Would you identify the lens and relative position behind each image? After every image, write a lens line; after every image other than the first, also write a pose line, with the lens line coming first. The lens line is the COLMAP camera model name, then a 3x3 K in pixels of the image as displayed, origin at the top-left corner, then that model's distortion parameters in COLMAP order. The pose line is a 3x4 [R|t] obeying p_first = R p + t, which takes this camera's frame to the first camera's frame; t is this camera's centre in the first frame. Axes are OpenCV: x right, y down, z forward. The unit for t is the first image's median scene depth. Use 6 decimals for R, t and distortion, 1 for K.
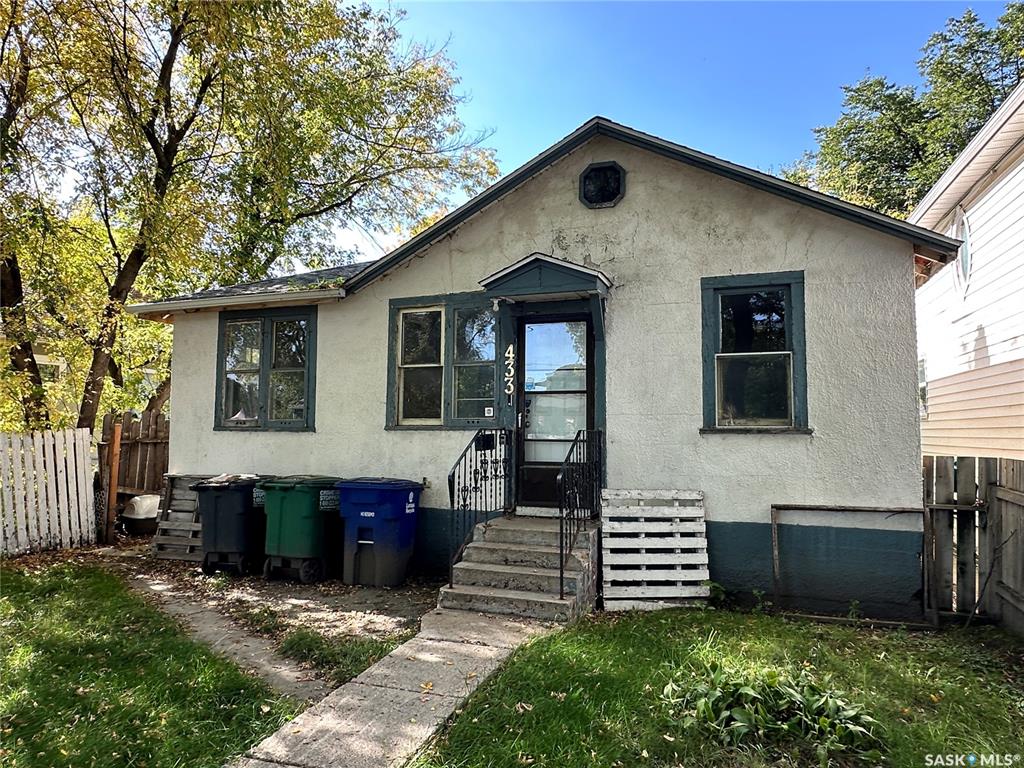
lens RADIAL K [[639.8, 0, 513.7], [0, 639.8, 387.8], [0, 0, 1]] dist [0.003527, 0.001473]
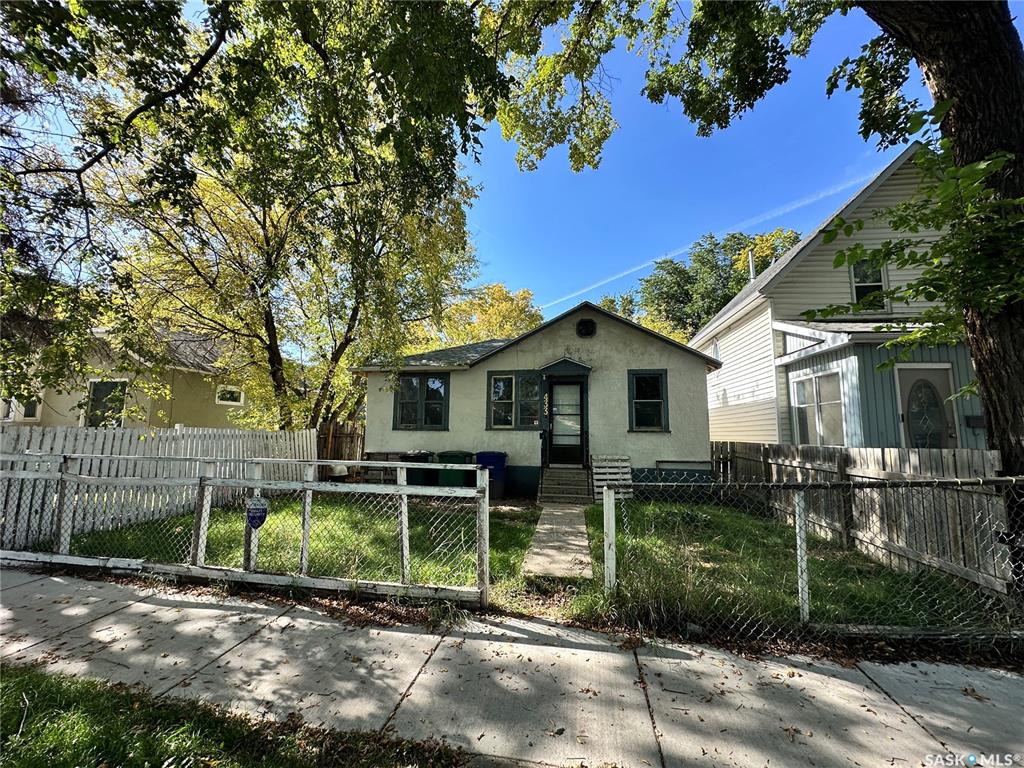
lens RADIAL K [[408.4, 0, 511.4], [0, 408.4, 384.3], [0, 0, 1]] dist [-0.004692, 0.000210]
pose [[0.983416, 0.027385, 0.179286, -0.415022], [-0.018206, 0.998447, -0.052643, -0.022123], [-0.180450, 0.048506, 0.982387, -0.451948]]
